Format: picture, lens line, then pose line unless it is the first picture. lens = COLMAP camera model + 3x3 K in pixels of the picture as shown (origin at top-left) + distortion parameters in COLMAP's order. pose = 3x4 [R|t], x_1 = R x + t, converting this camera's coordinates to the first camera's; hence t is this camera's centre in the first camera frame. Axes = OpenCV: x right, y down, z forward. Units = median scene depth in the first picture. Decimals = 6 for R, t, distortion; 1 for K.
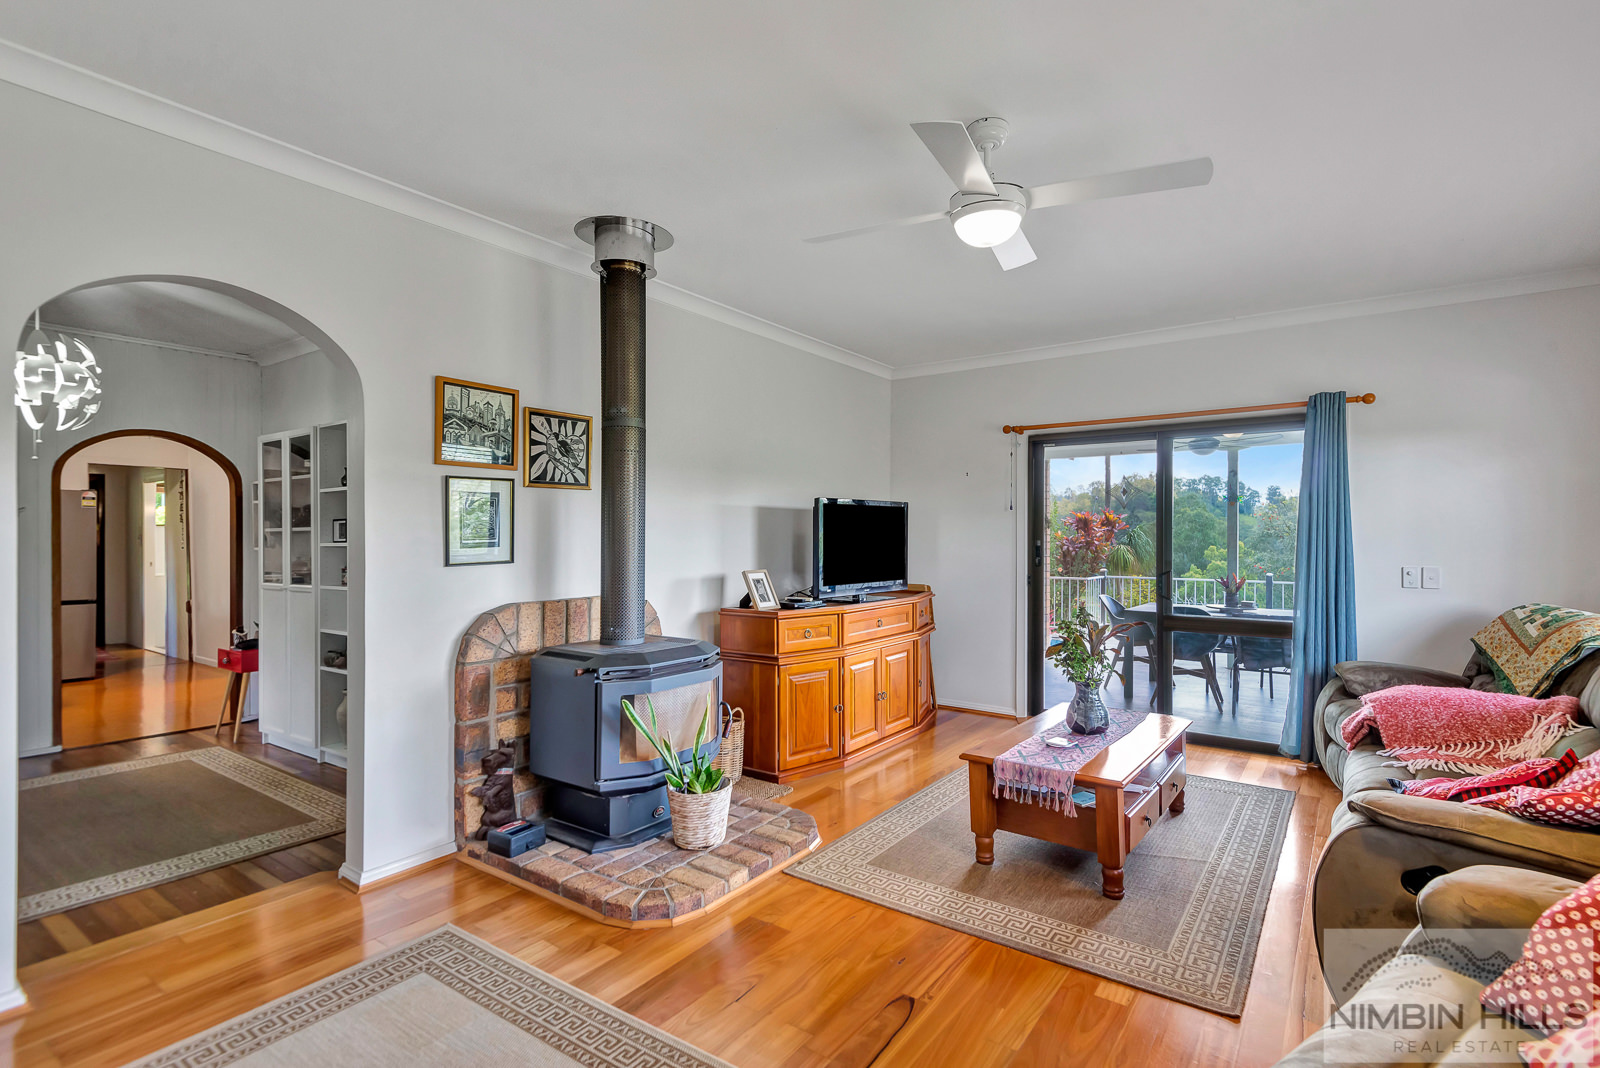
lens RADIAL K [[746.5, 0, 817.5], [0, 746.5, 527.1], [0, 0, 1]] dist [0.035006, -0.021067]
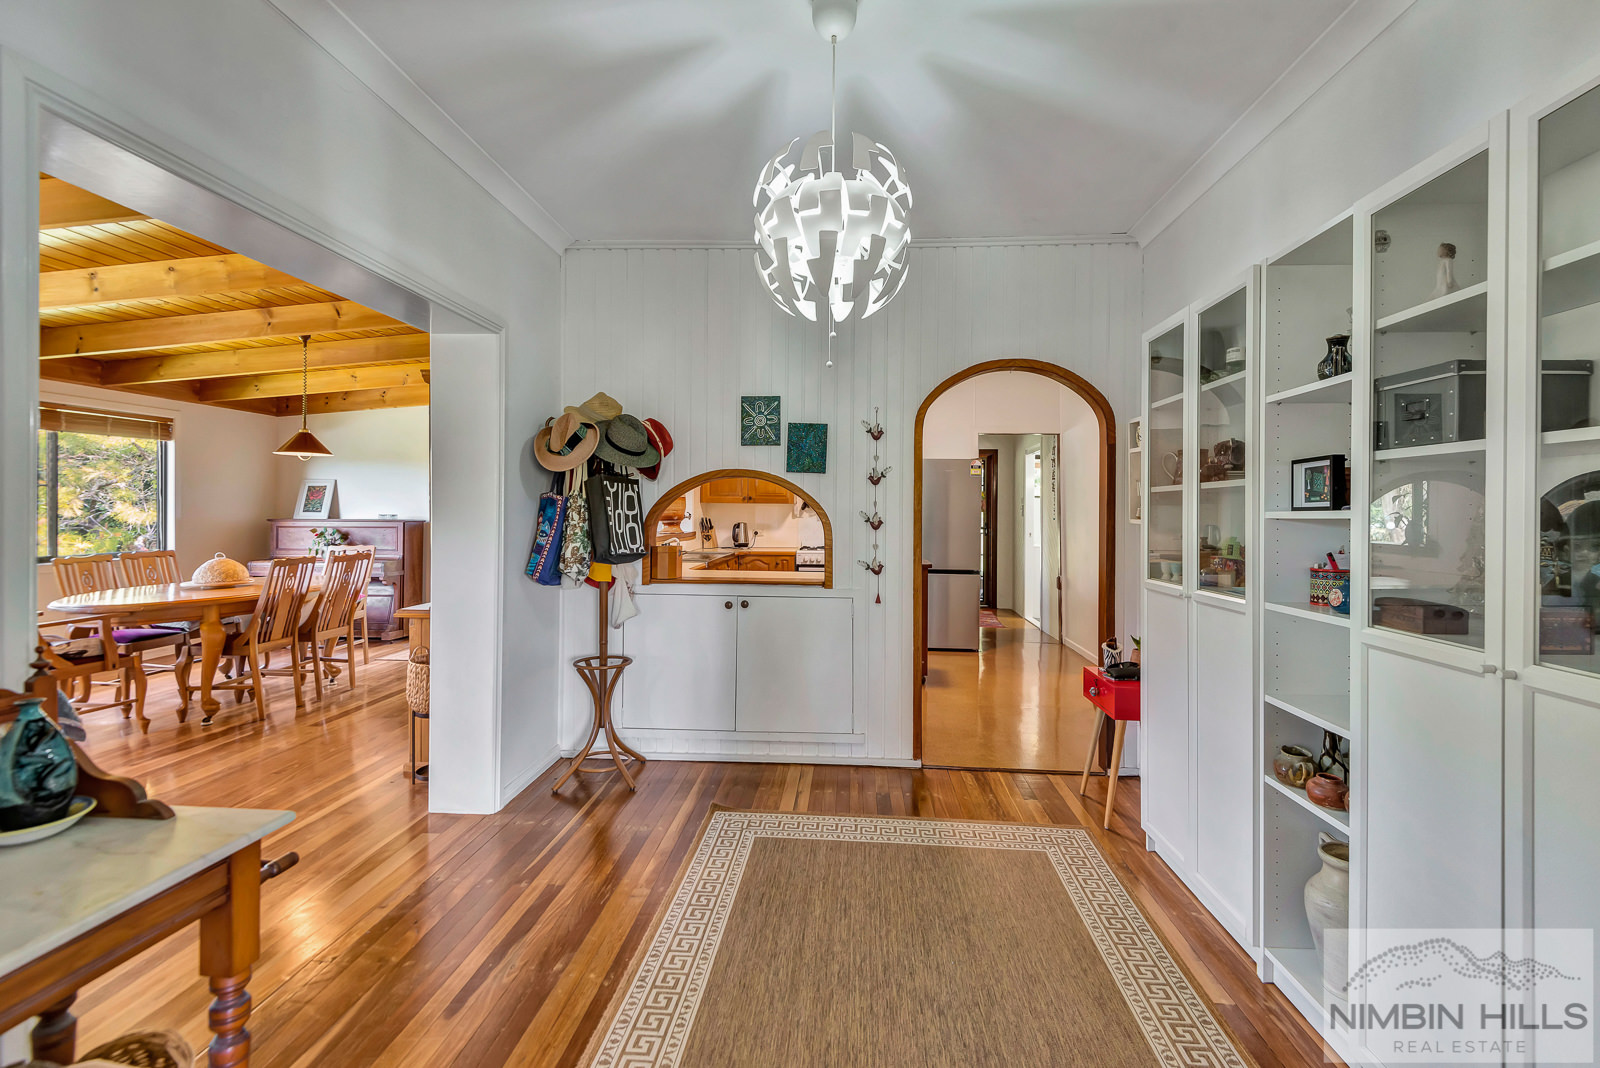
lens RADIAL K [[746.5, 0, 817.5], [0, 746.5, 527.1], [0, 0, 1]] dist [0.035006, -0.021067]
pose [[0.527031, 0.024858, -0.849483, -0.346107], [0.002213, 0.999529, 0.030622, 0.013115], [0.849843, -0.018019, 0.526727, 0.440484]]
